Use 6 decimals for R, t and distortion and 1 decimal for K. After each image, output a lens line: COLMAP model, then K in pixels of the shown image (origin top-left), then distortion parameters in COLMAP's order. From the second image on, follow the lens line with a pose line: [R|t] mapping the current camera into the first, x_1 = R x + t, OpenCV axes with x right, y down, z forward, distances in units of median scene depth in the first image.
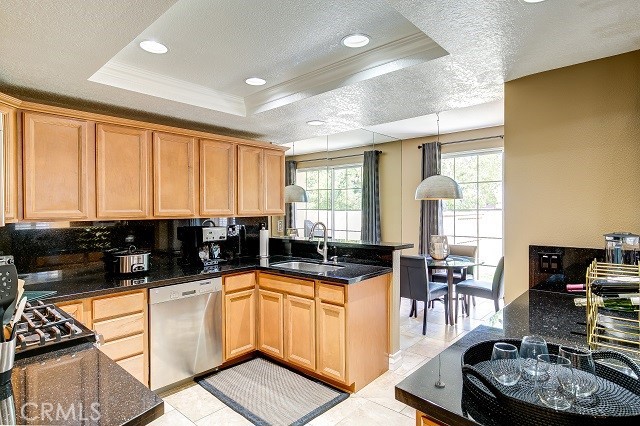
lens RADIAL K [[360.5, 0, 318.4], [0, 360.5, 208.5], [0, 0, 1]] dist [0.006575, -0.000674]
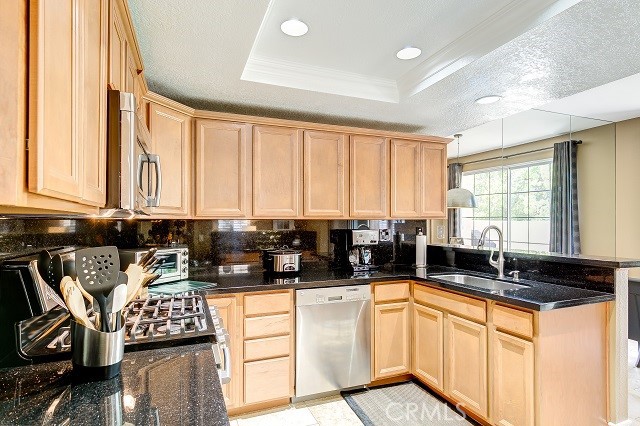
lens RADIAL K [[360.5, 0, 311.5], [0, 360.5, 213.4], [0, 0, 1]] dist [0.006575, -0.000674]
pose [[0.897272, 0.003191, -0.441467, -0.004676], [-0.009045, 0.999897, -0.011156, 0.024512], [0.441386, 0.014003, 0.897208, 0.128532]]
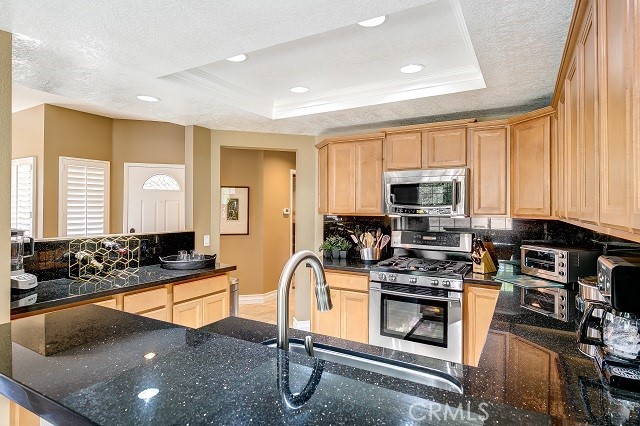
lens RADIAL K [[360.5, 0, 321.6], [0, 360.5, 210.0], [0, 0, 1]] dist [0.006575, -0.000674]
pose [[-0.974878, 0.001365, -0.222734, 0.060323], [-0.000642, 0.999960, 0.008937, 0.000845], [0.222737, 0.008855, -0.974838, 1.467961]]
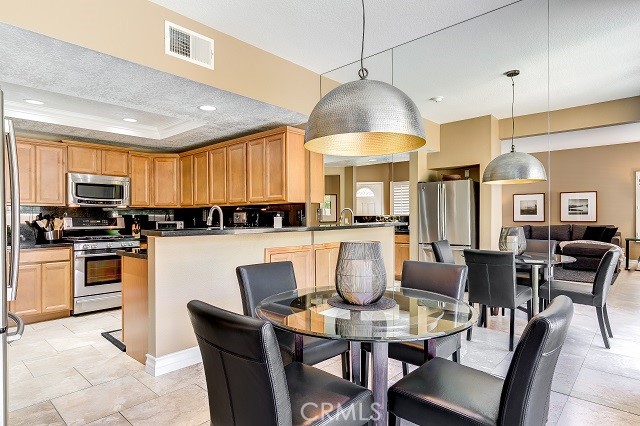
lens RADIAL K [[360.5, 0, 323.5], [0, 360.5, 219.0], [0, 0, 1]] dist [0.006575, -0.000674]
pose [[-0.004739, 0.008085, -0.999956, 1.133973], [0.002948, 0.999963, 0.008071, 0.076775], [0.999984, -0.002910, -0.004763, 1.500052]]
